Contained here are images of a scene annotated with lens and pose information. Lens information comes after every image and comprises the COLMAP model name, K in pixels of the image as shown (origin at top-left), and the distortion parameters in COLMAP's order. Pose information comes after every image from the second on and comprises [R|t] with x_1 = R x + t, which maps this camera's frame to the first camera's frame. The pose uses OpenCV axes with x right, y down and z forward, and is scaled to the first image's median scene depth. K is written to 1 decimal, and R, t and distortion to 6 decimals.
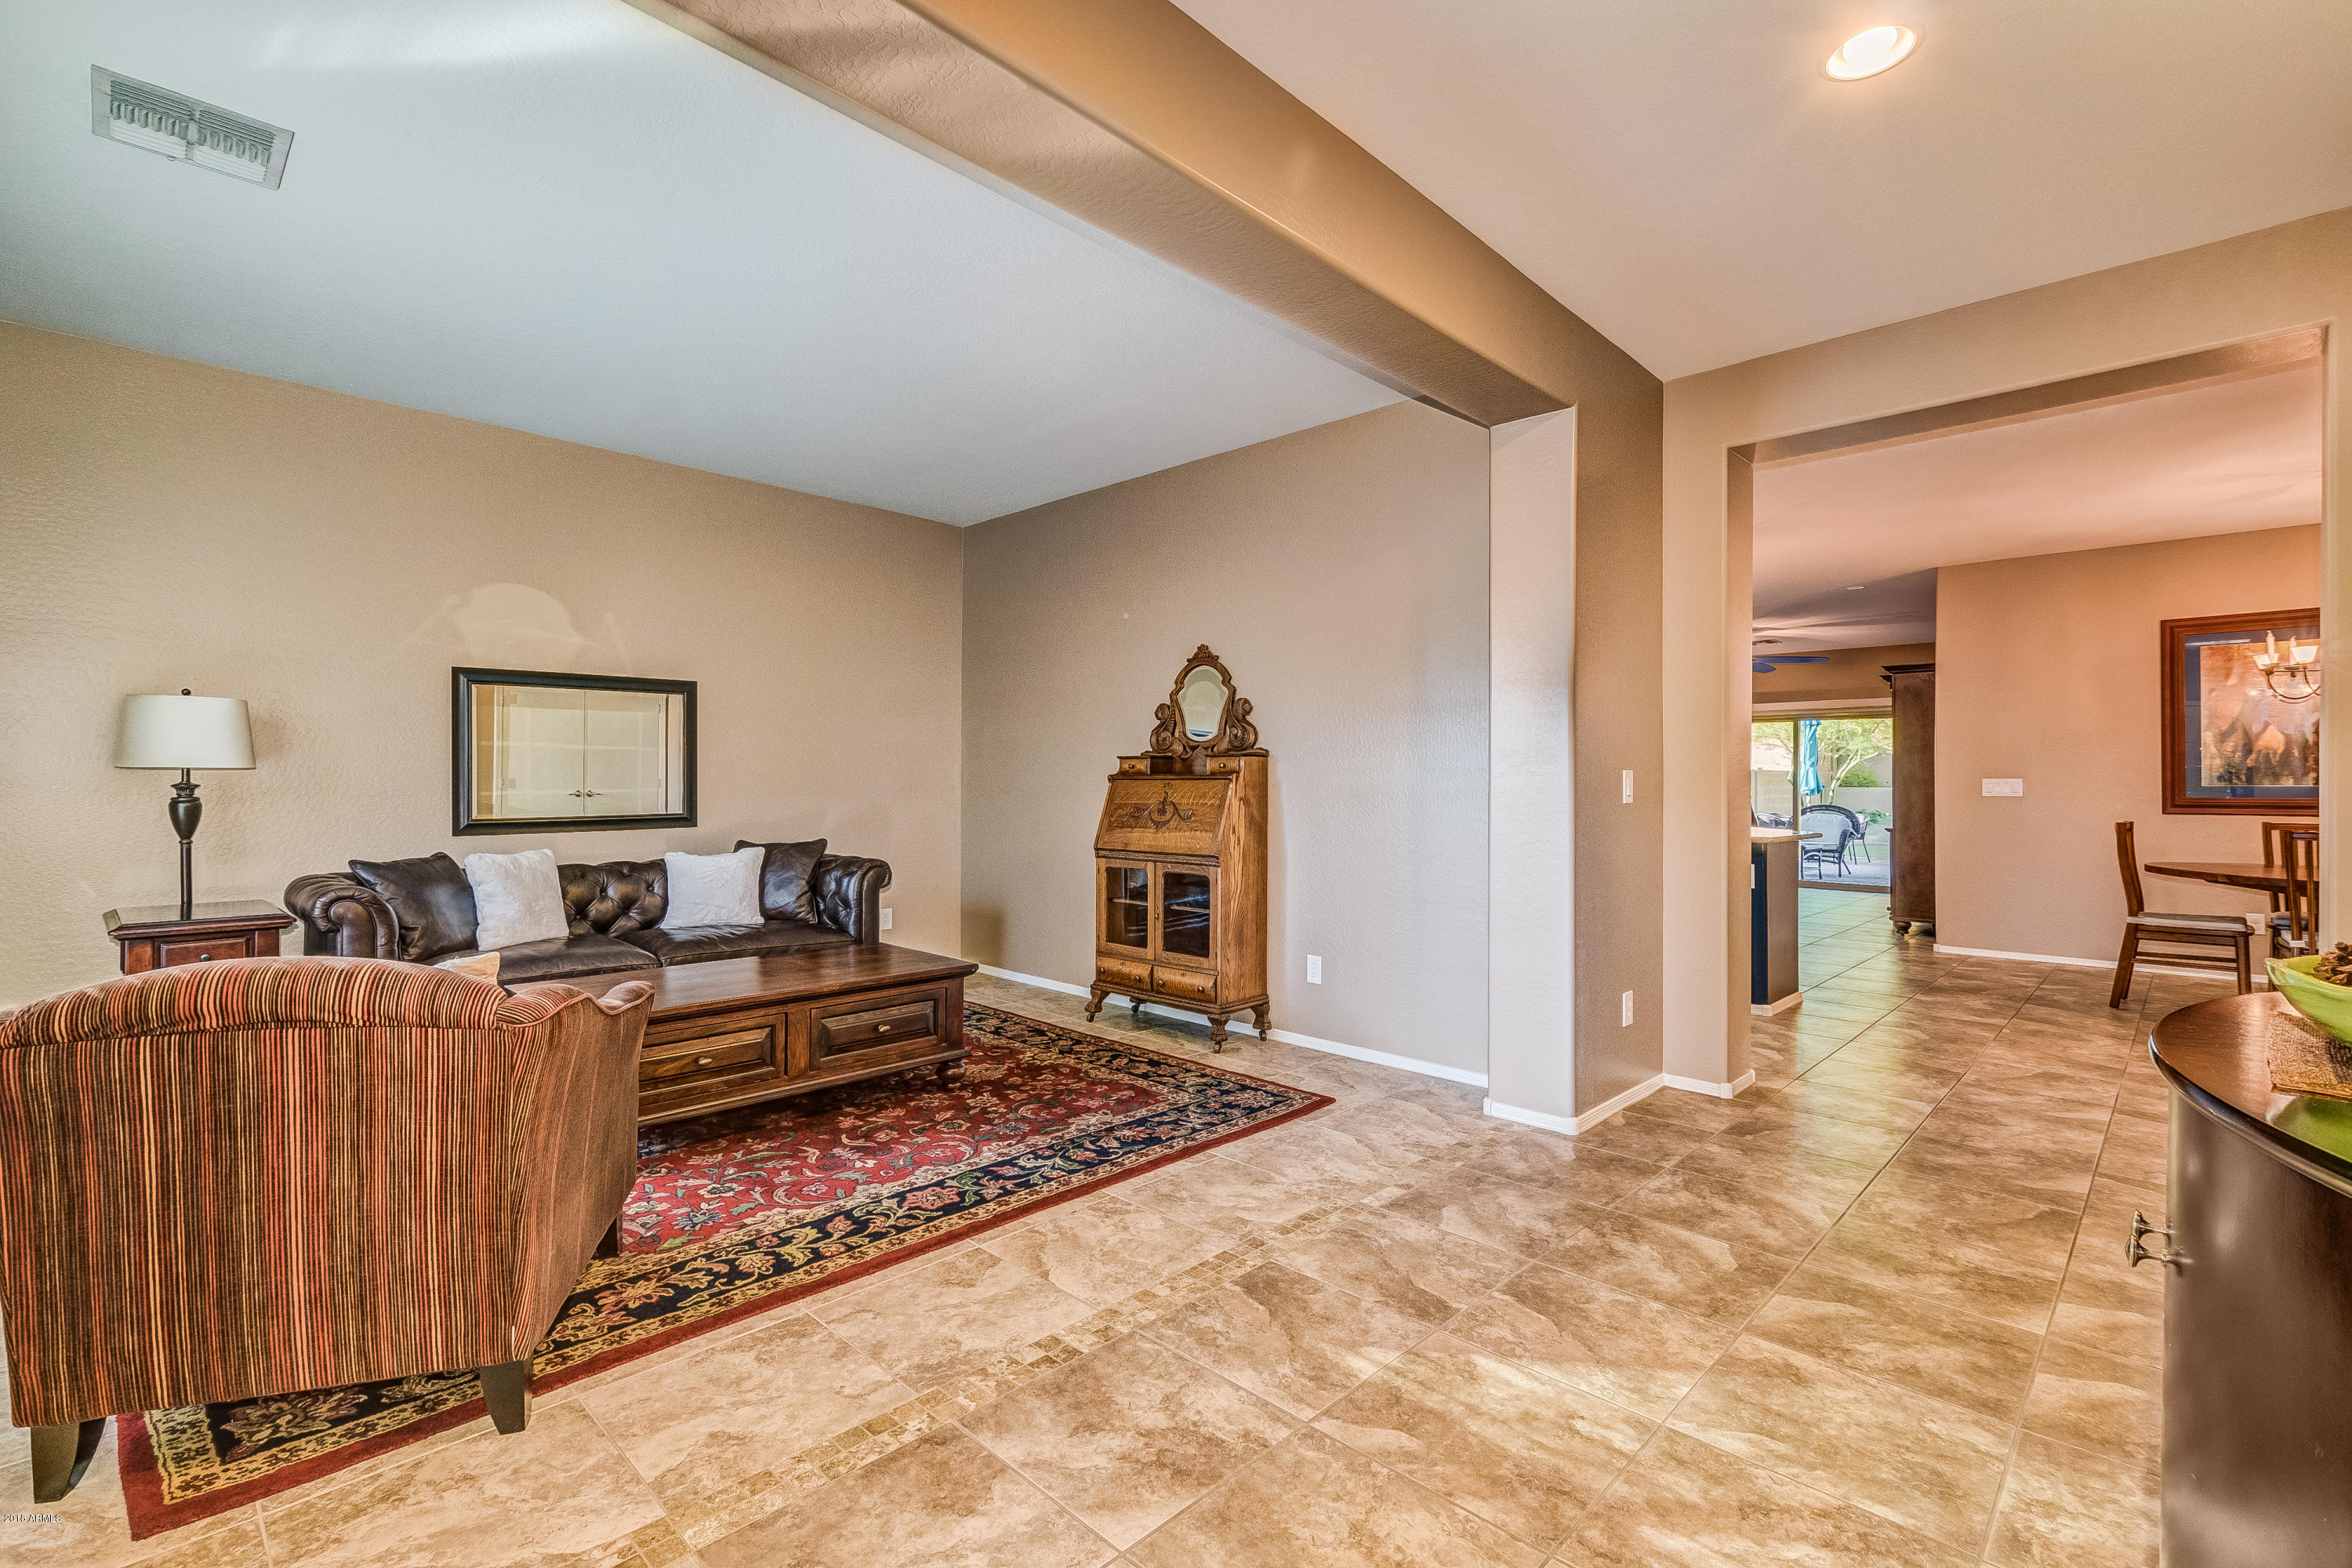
lens RADIAL K [[1038.0, 0, 1173.7], [0, 1038.0, 794.0], [0, 0, 1]] dist [0.000060, 0.000044]
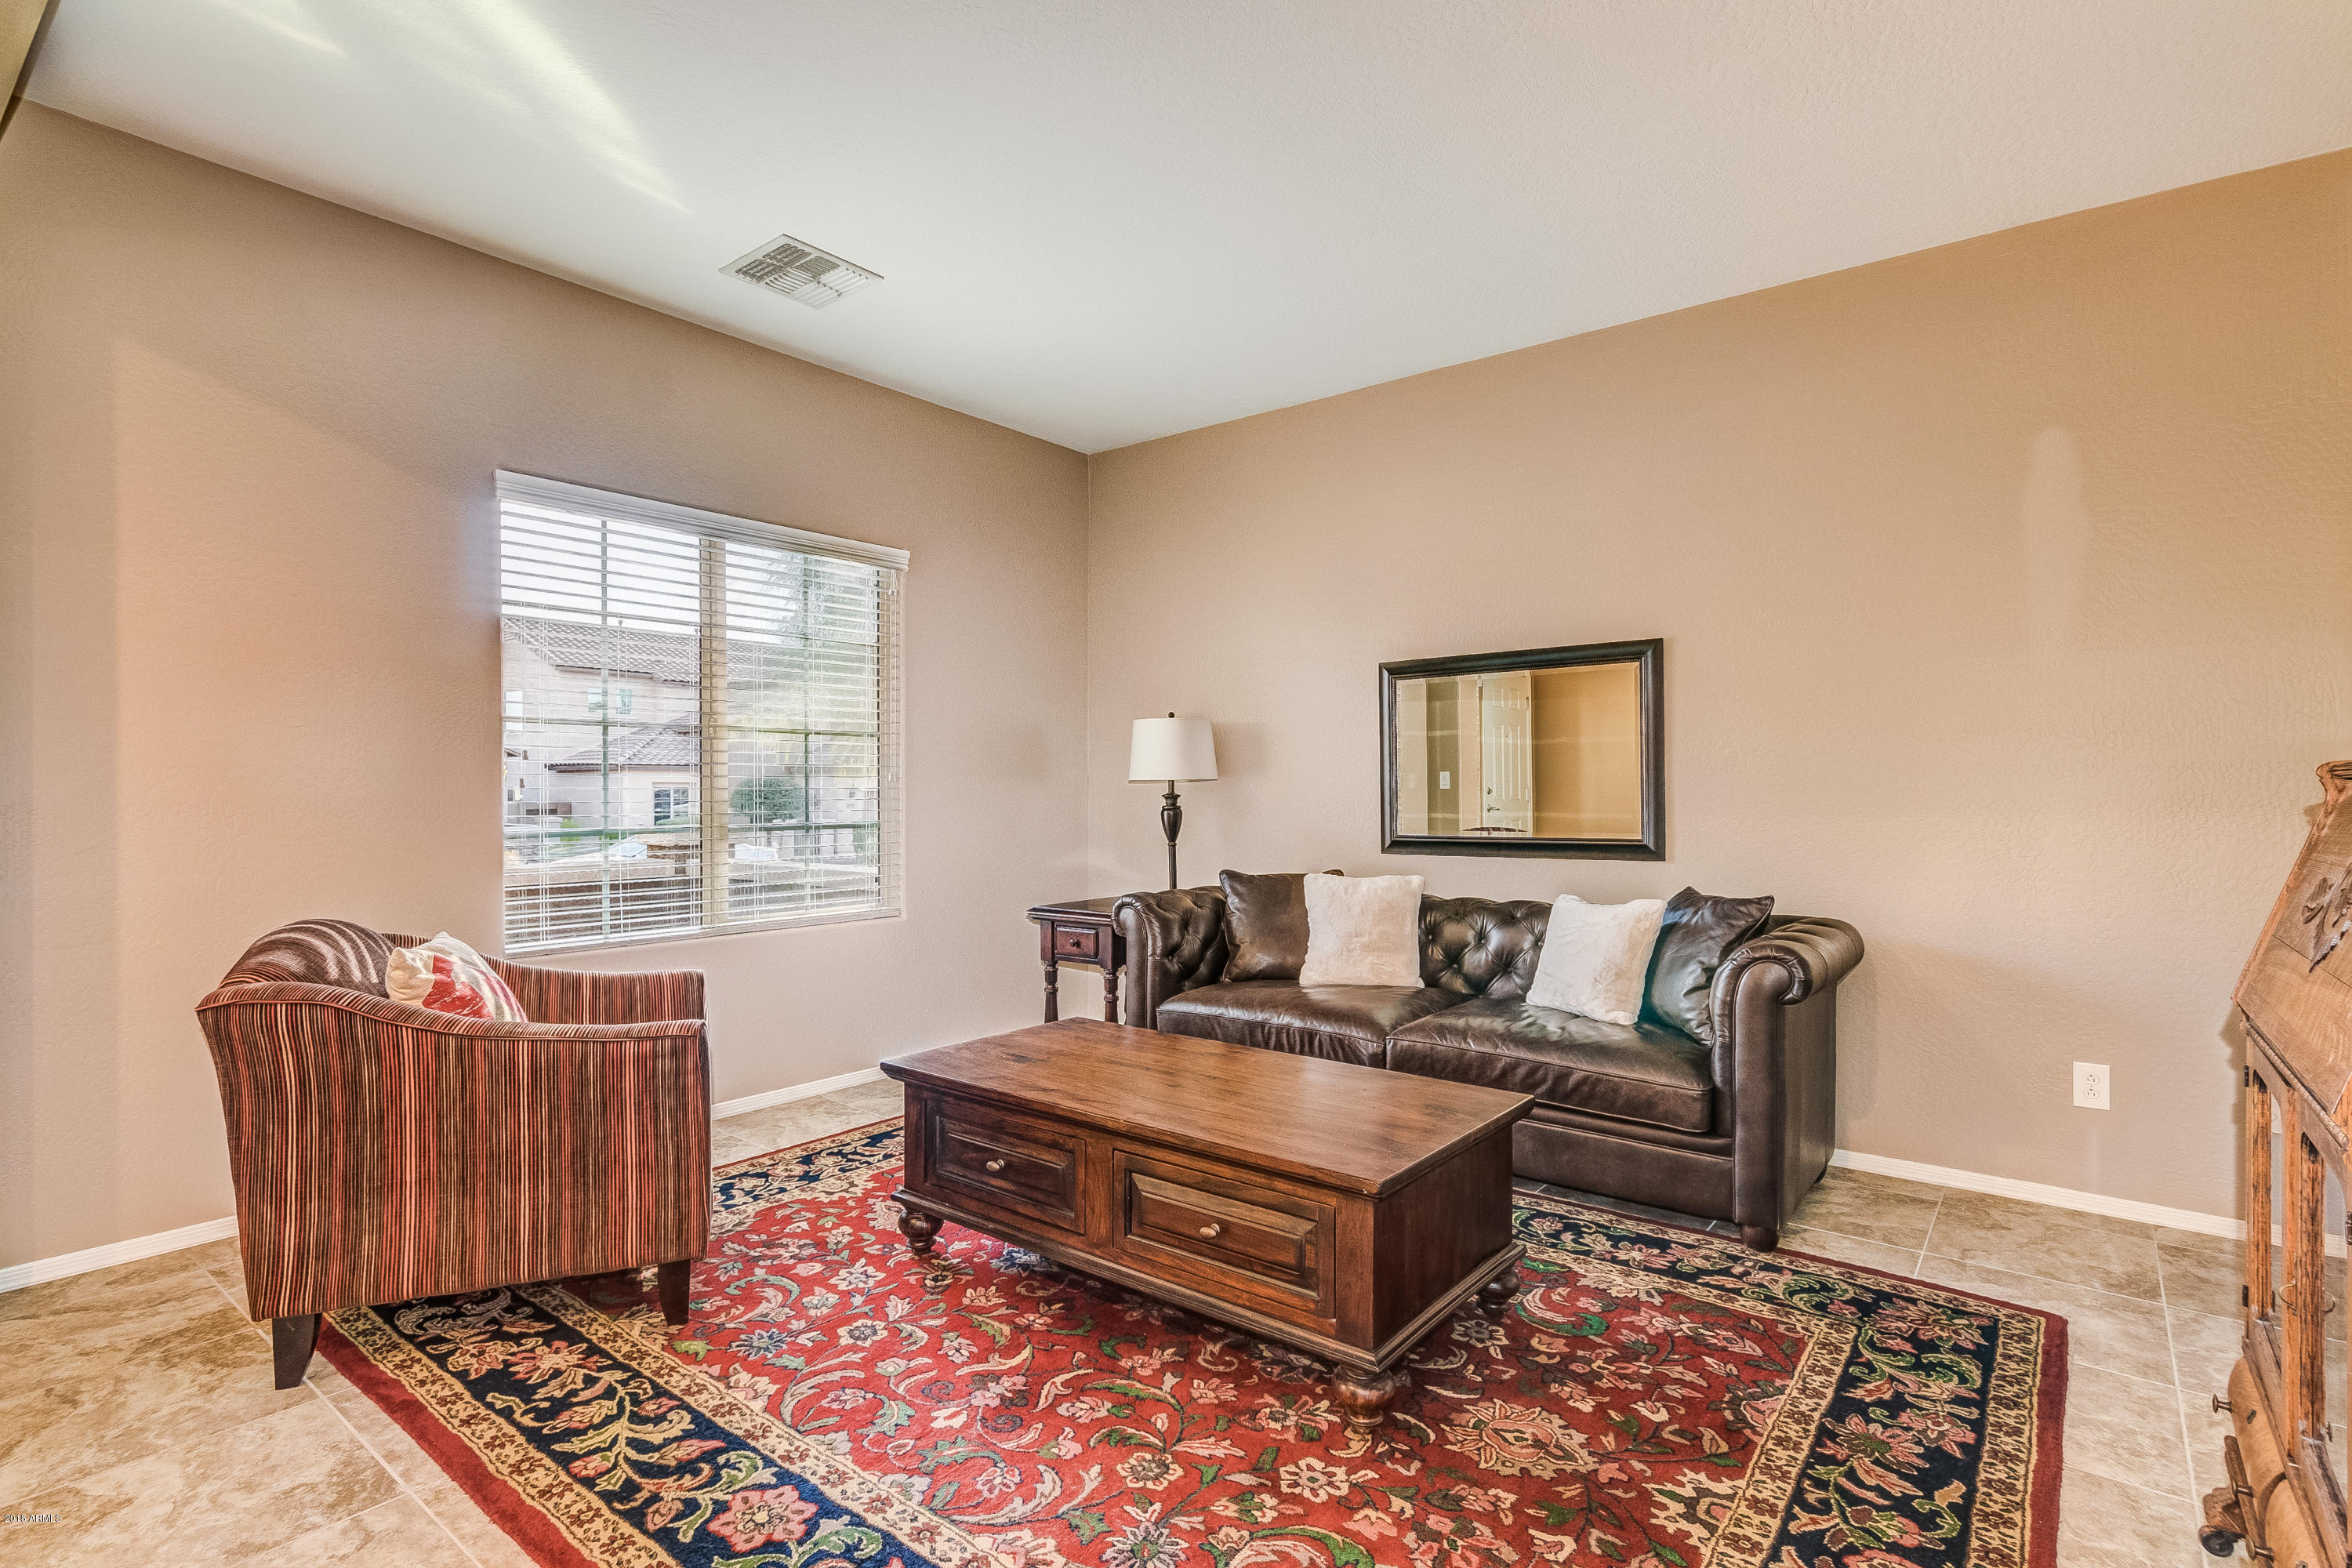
lens RADIAL K [[1131.0, 0, 1173.4], [0, 1131.0, 806.0], [0, 0, 1]] dist [0.001189, -0.000367]
pose [[0.098831, 0.008235, -0.995070, 0.355831], [-0.012418, 0.999898, 0.007041, -0.006620], [0.995027, 0.011661, 0.098923, 1.022437]]
